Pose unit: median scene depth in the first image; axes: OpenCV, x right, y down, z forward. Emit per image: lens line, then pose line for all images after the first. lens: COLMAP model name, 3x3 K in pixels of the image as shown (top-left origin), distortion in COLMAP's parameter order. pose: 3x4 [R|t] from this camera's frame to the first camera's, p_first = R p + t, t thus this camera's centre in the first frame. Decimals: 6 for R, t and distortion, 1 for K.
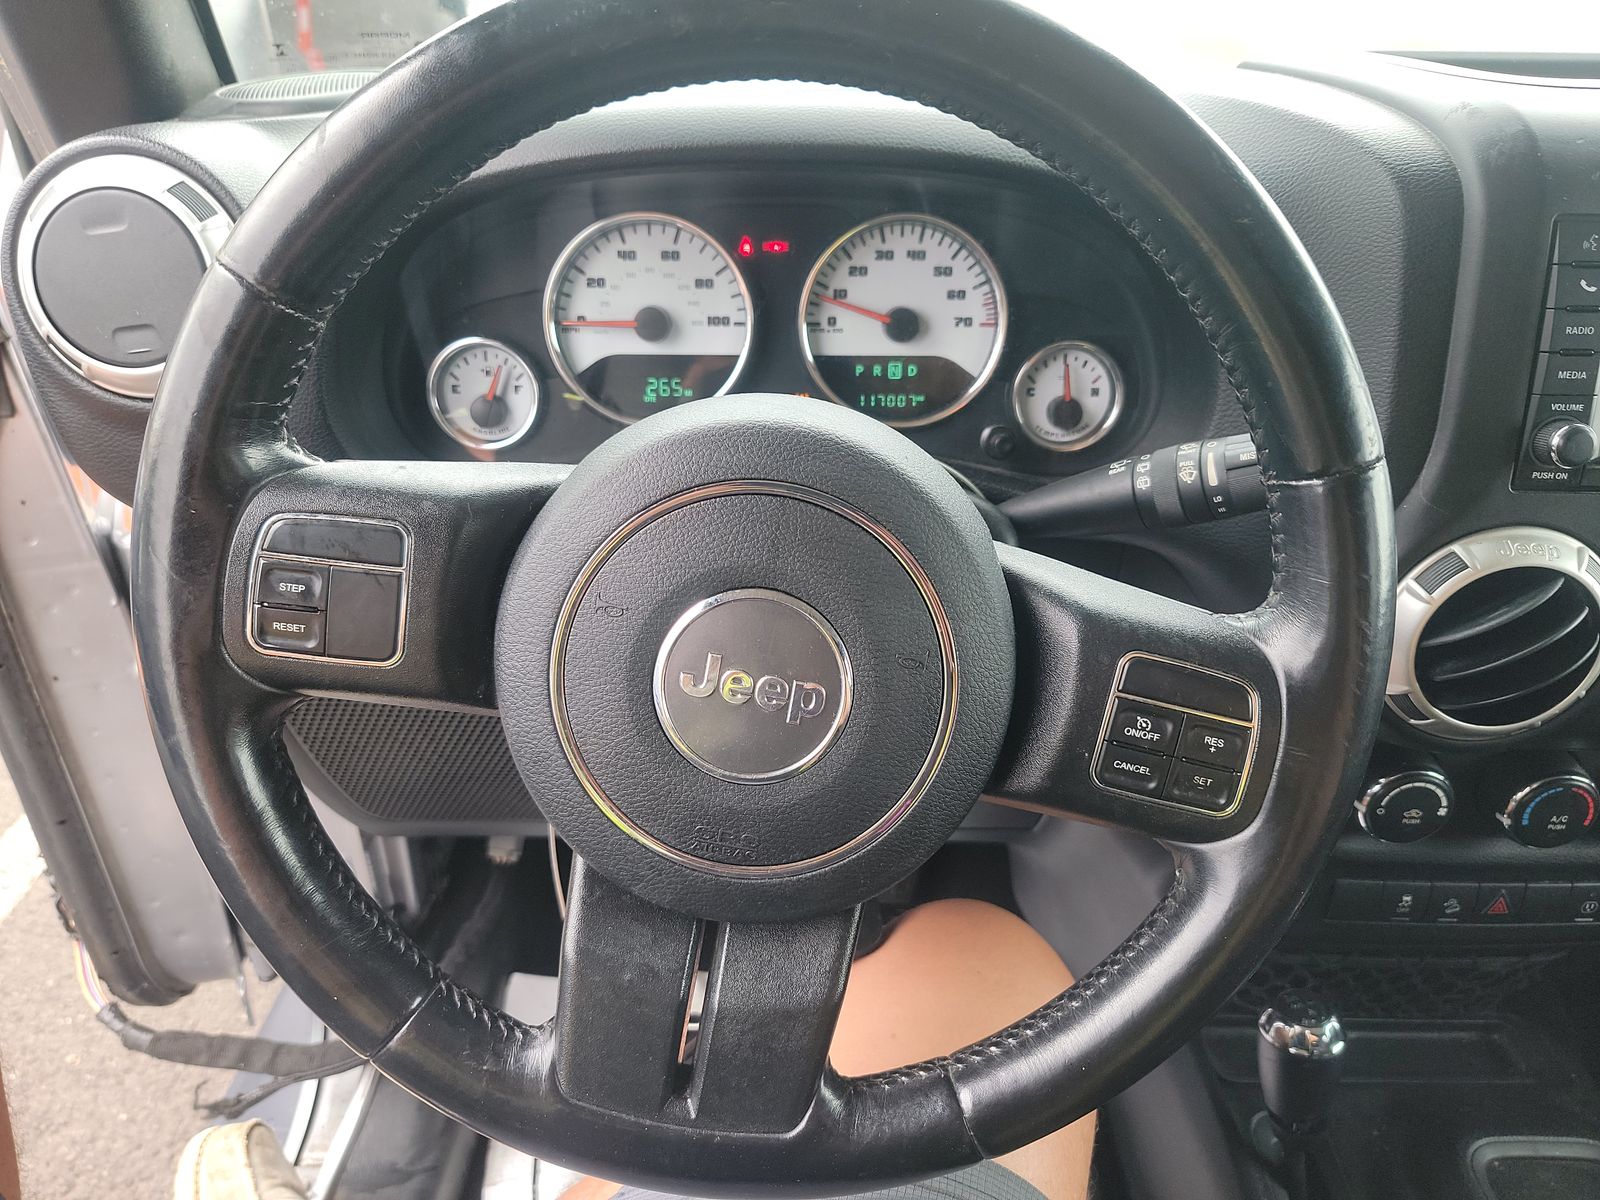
lens RADIAL K [[1027.5, 0, 800.0], [0, 1027.5, 600.0], [0, 0, 1]] dist [-0.000783, -0.001443]
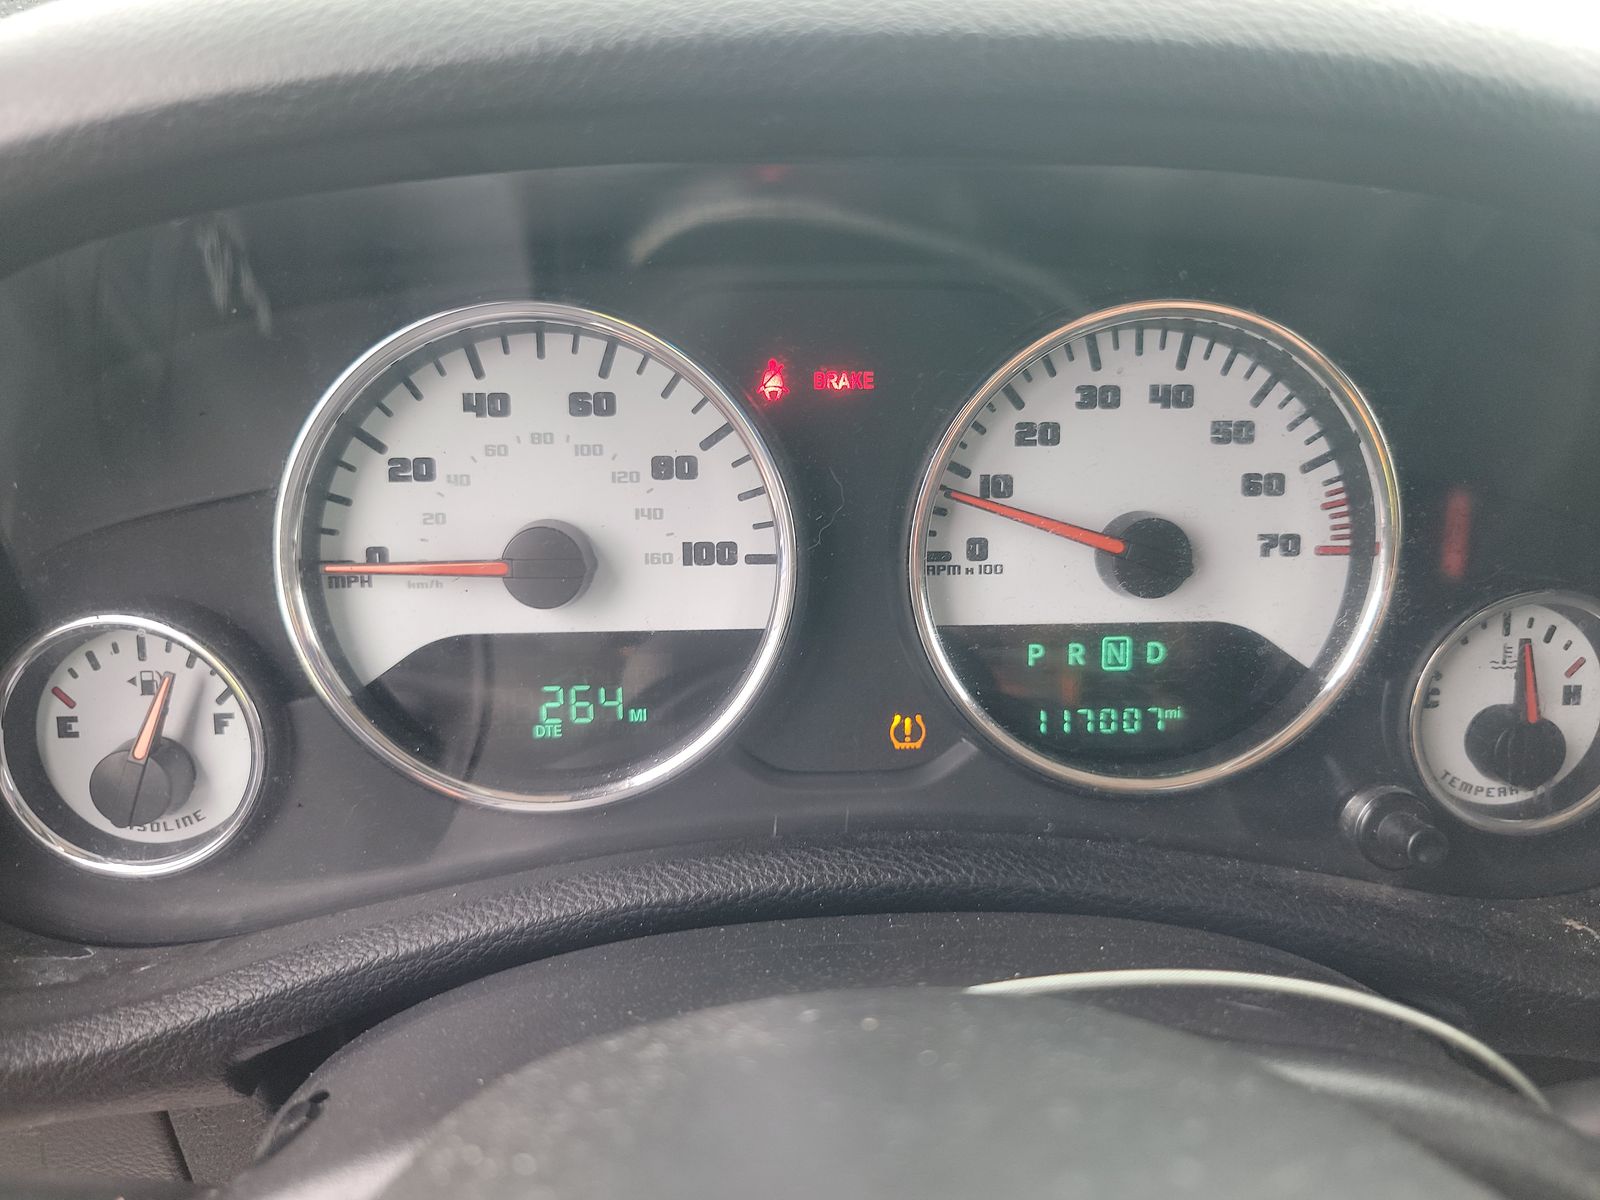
lens RADIAL K [[985.6, 0, 800.0], [0, 985.6, 600.0], [0, 0, 1]] dist [-0.018692, -0.000126]
pose [[0.998449, -0.022165, 0.051063, -0.063862], [0.028458, 0.991621, -0.126004, -0.202710], [-0.047842, 0.127262, 0.990715, 0.607555]]
